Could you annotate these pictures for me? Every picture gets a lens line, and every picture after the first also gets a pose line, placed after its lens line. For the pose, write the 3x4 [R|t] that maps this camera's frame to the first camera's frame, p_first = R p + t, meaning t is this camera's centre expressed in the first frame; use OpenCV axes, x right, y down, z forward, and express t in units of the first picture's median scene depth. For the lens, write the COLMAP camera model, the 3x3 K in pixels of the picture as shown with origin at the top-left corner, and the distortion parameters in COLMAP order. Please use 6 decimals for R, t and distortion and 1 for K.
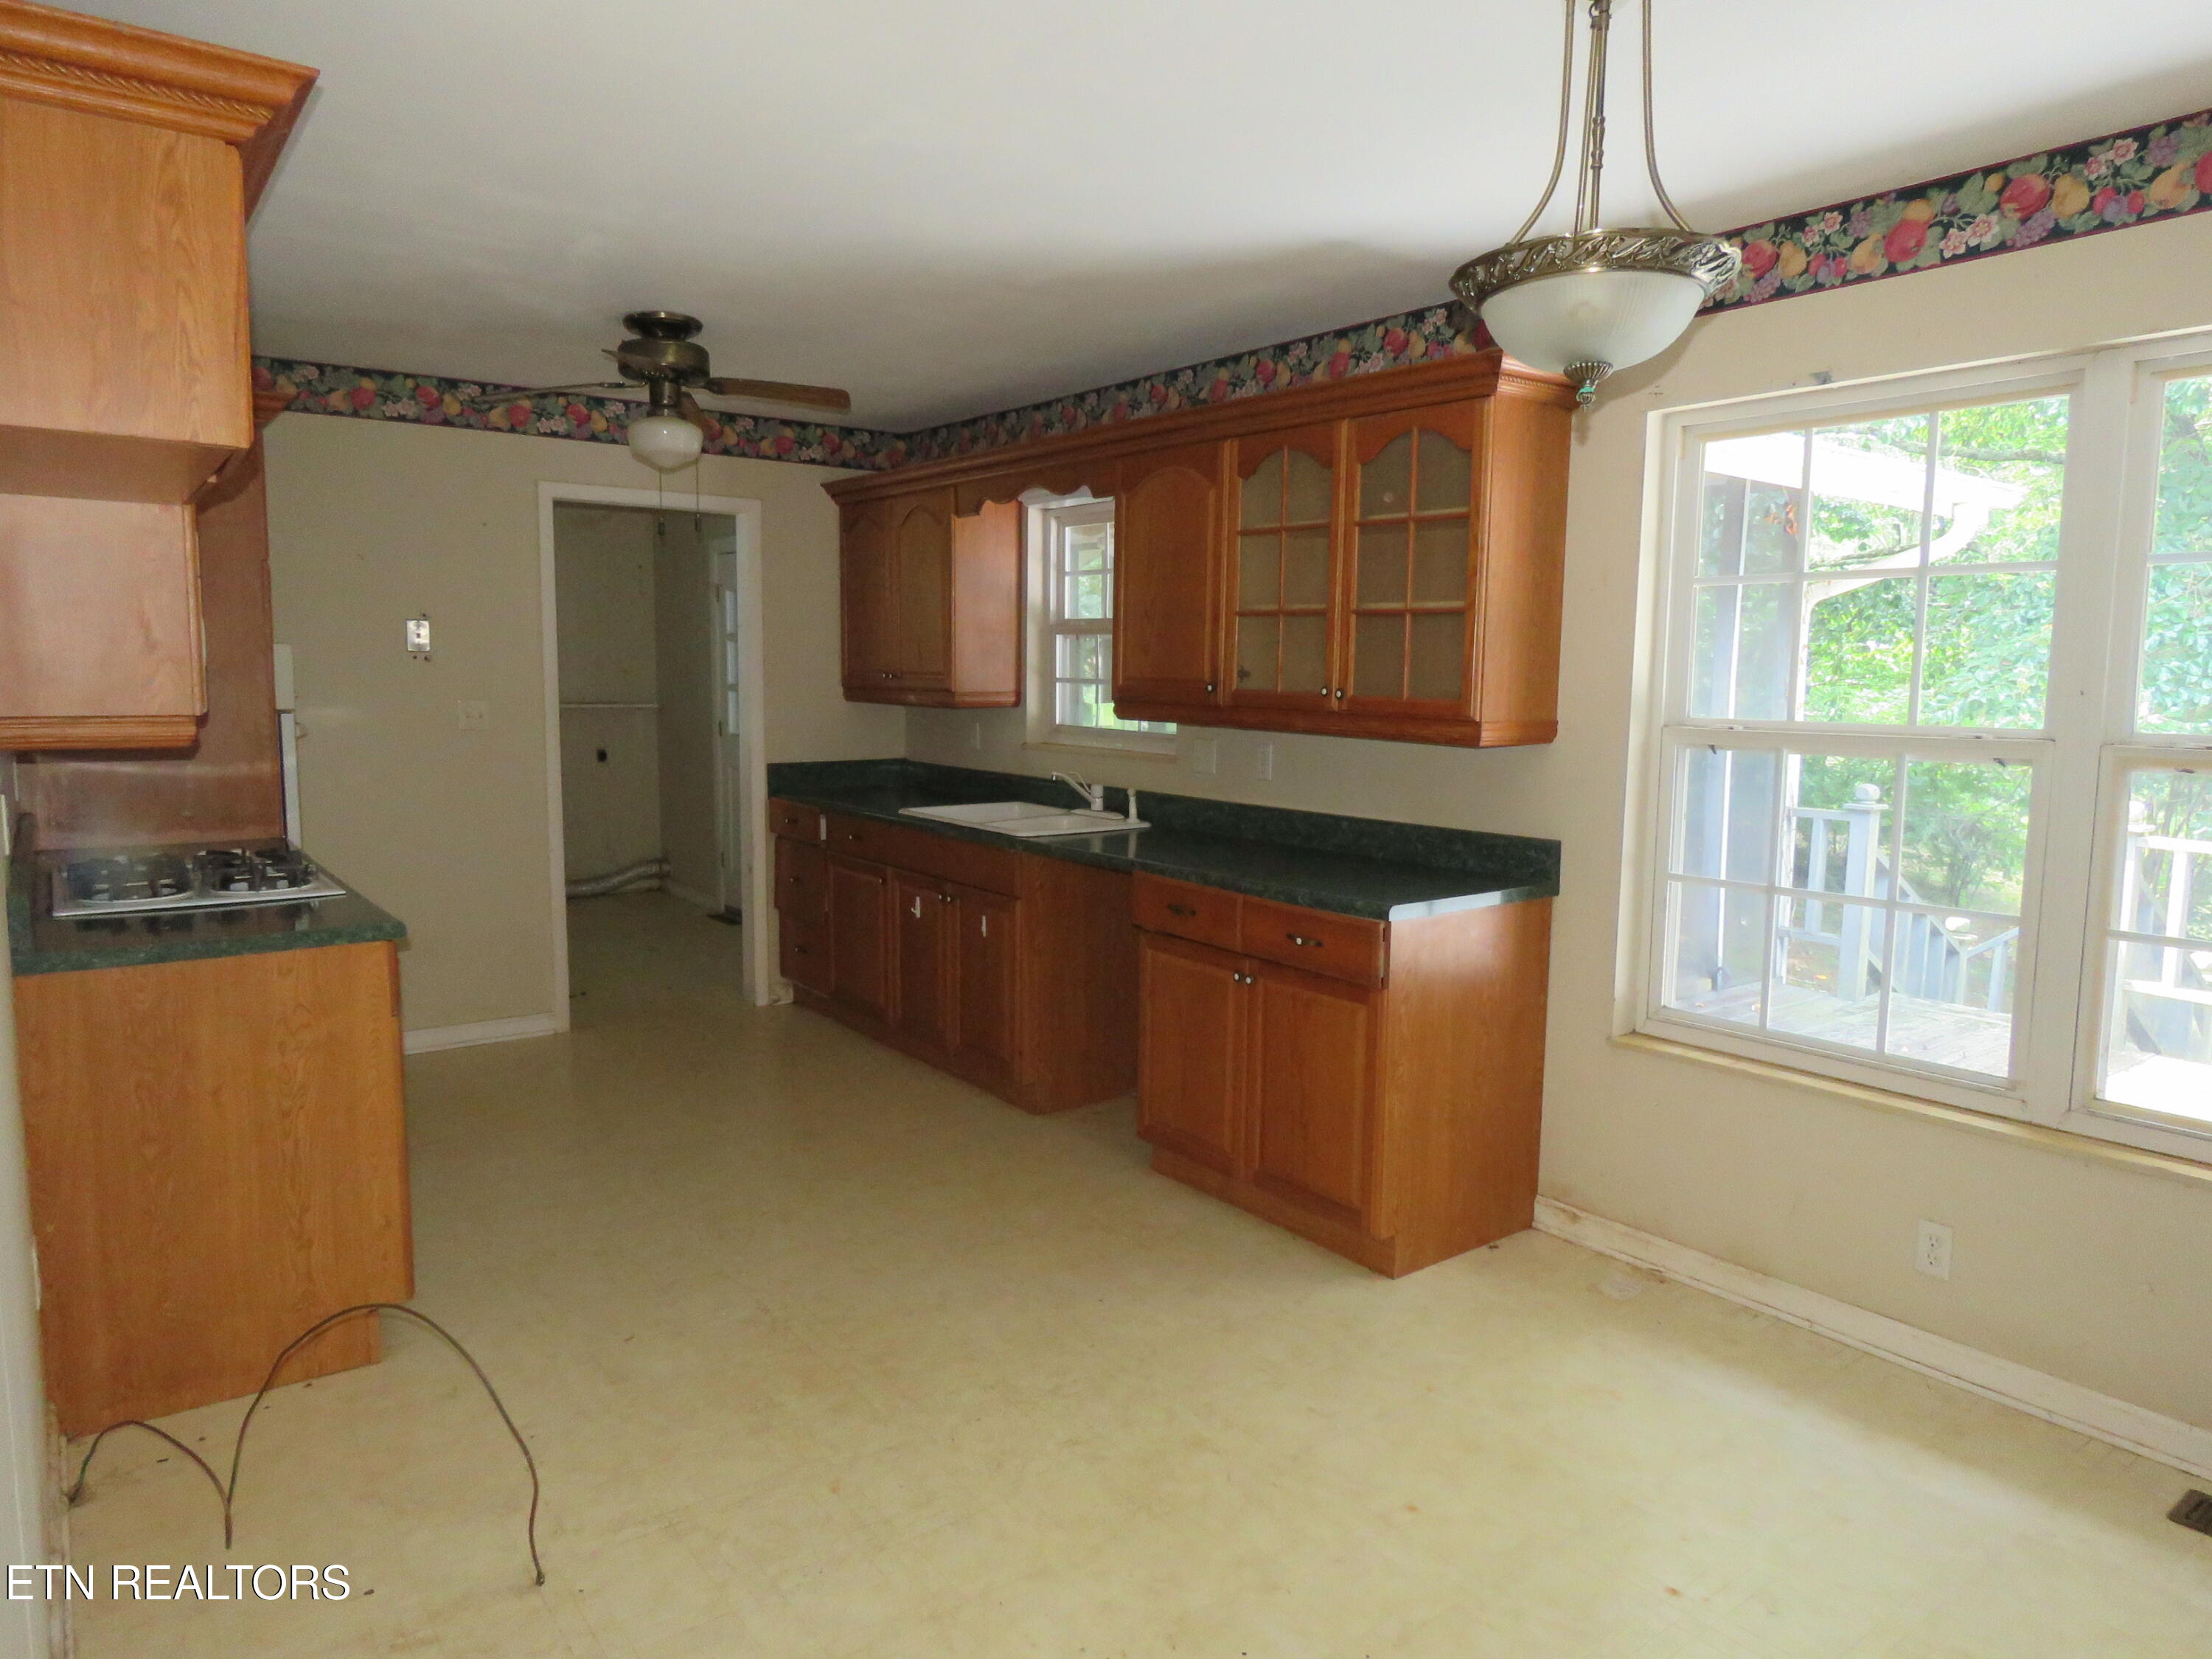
lens RADIAL K [[1402.7, 0, 1102.0], [0, 1402.7, 825.3], [0, 0, 1]] dist [-0.009473, 0.004153]
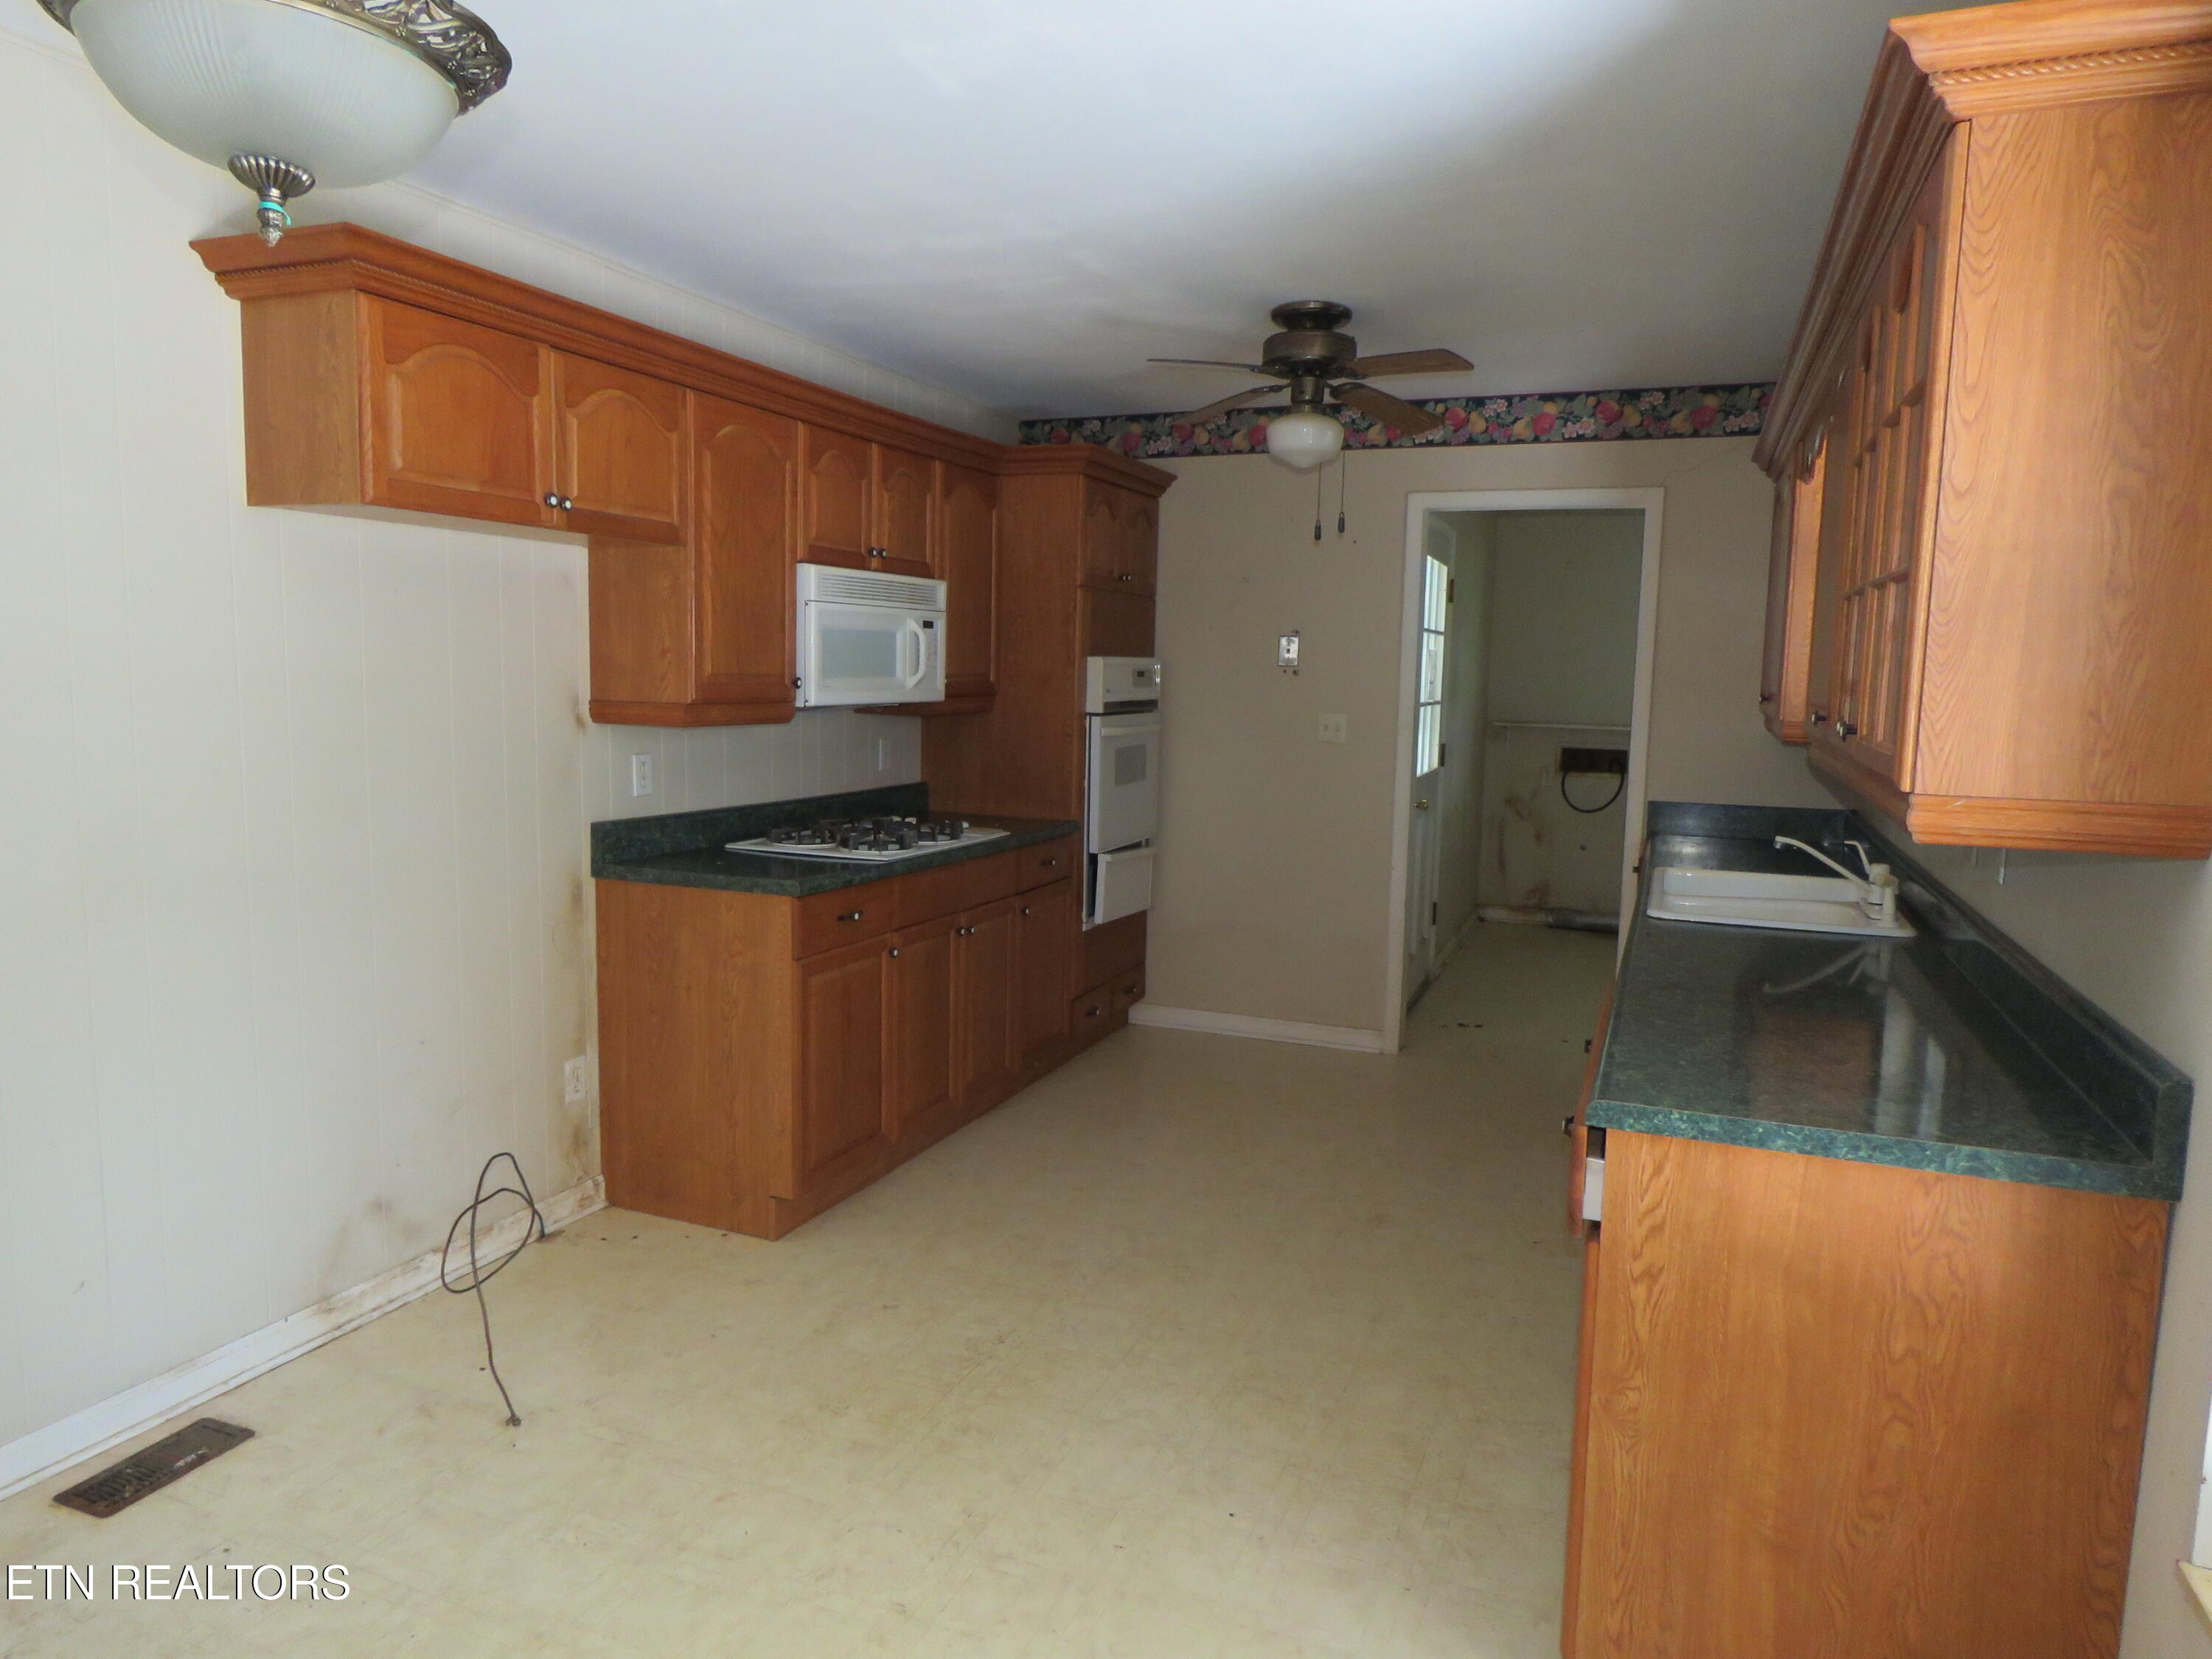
lens RADIAL K [[1402.7, 0, 1101.5], [0, 1402.7, 827.1], [0, 0, 1]] dist [-0.009473, 0.004153]
pose [[0.516704, 0.097604, -0.850582, 0.451521], [-0.113786, 0.992496, 0.044767, -0.042600], [0.848569, 0.073653, 0.523933, 0.413429]]
